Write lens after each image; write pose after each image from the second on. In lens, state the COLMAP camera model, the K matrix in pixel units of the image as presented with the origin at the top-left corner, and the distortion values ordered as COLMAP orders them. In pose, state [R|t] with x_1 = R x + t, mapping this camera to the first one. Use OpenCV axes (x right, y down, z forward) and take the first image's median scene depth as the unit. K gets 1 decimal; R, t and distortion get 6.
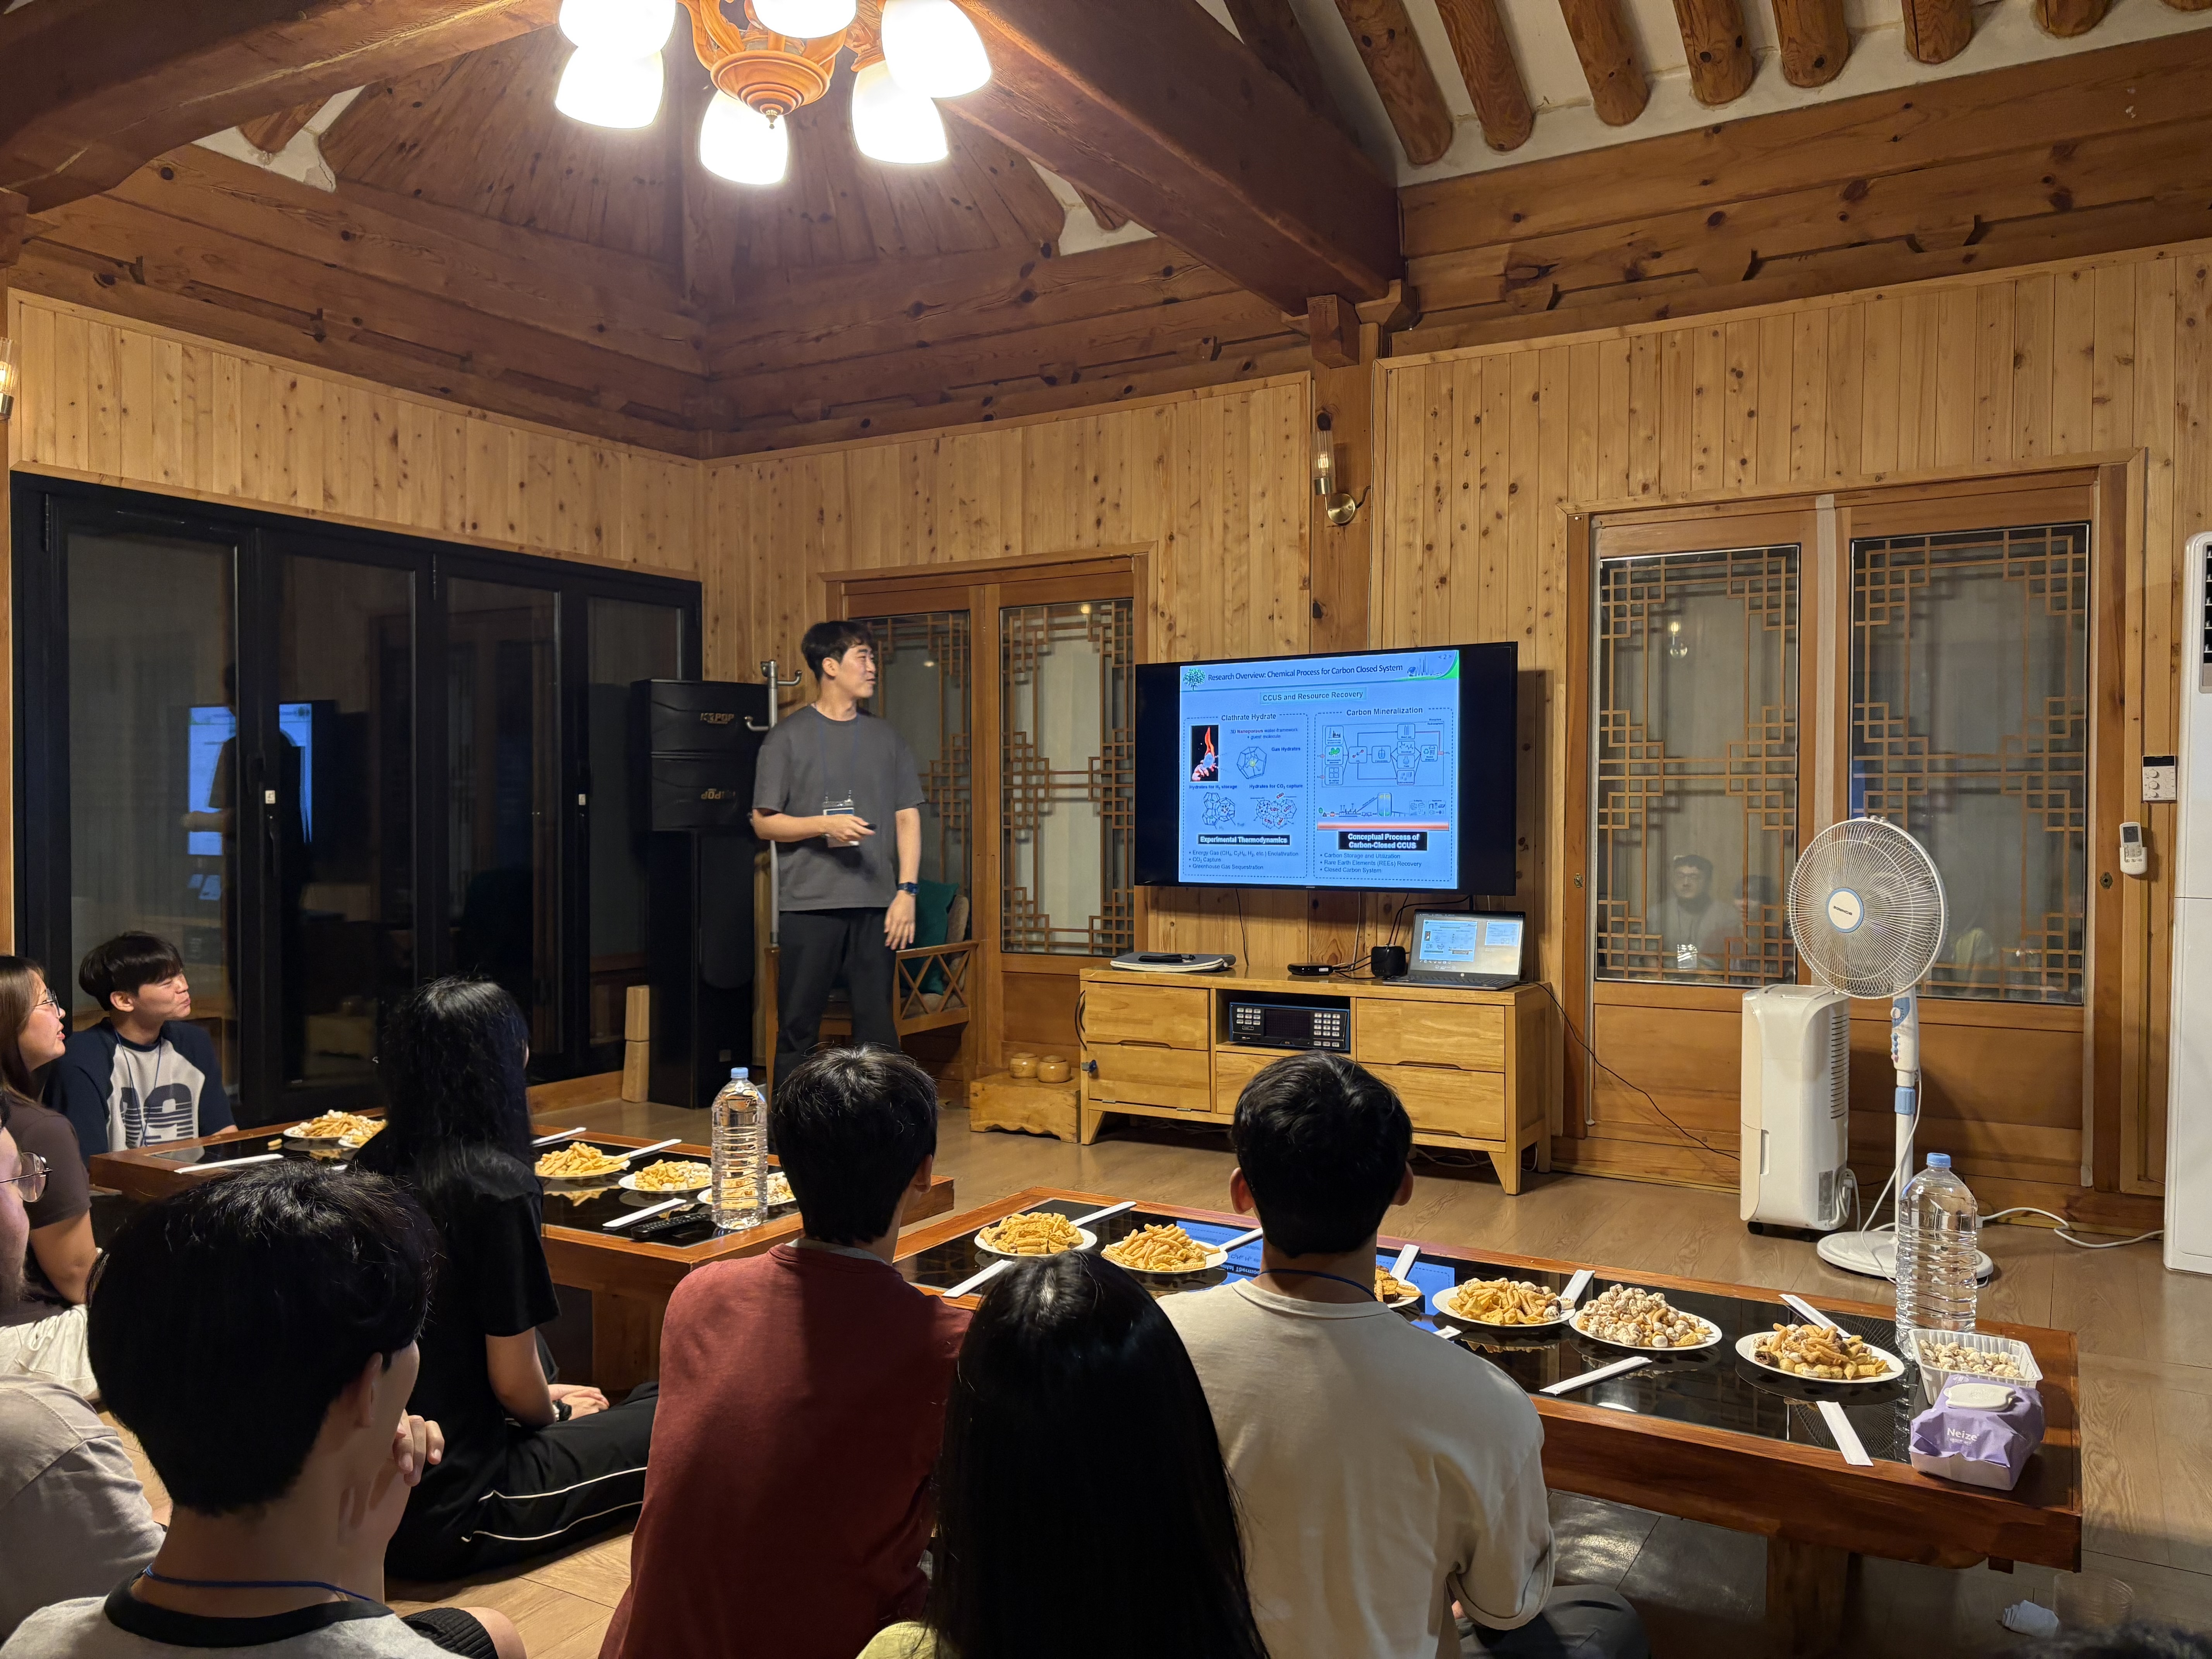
lens RADIAL K [[1703.8, 0, 1106.0], [0, 1703.8, 829.5], [0, 0, 1]] dist [0.048755, -0.012383]
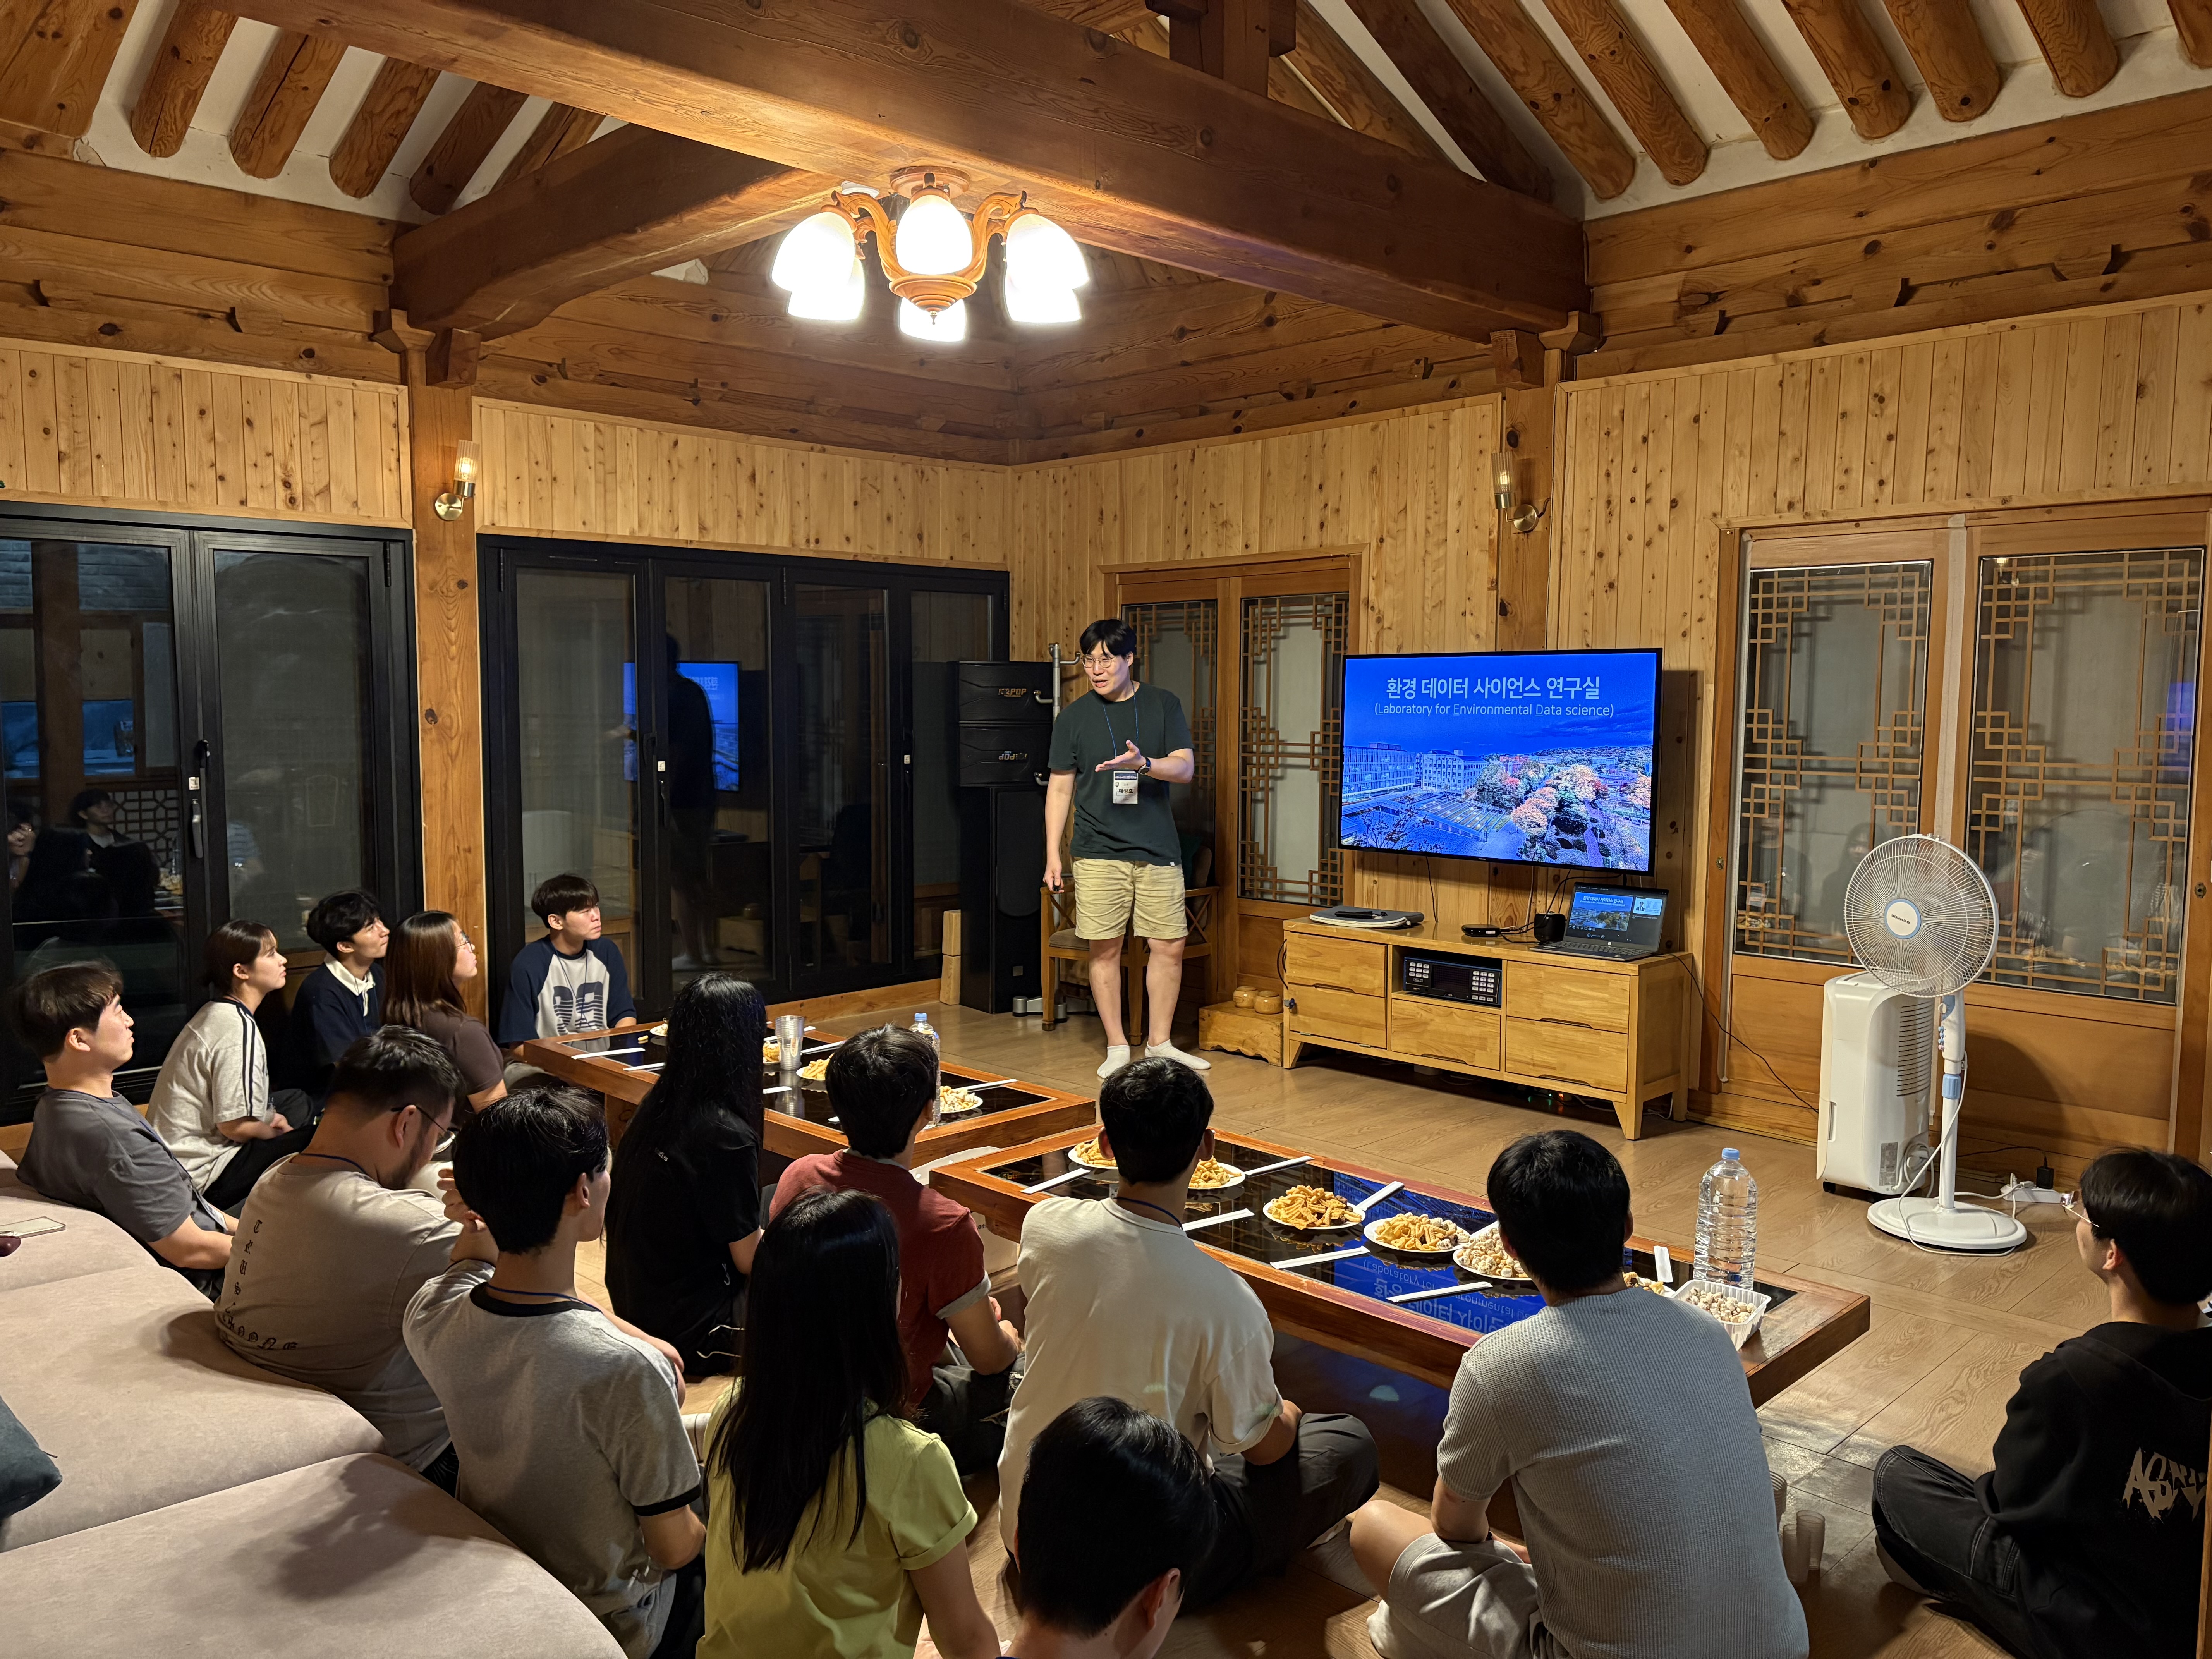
lens RADIAL K [[1703.8, 0, 1106.0], [0, 1703.8, 829.5], [0, 0, 1]] dist [0.048755, -0.012383]
pose [[0.966079, 0.026829, -0.256849, 0.174343], [-0.008381, 0.997322, 0.072651, -0.067856], [0.258111, -0.068034, 0.963717, -0.164465]]
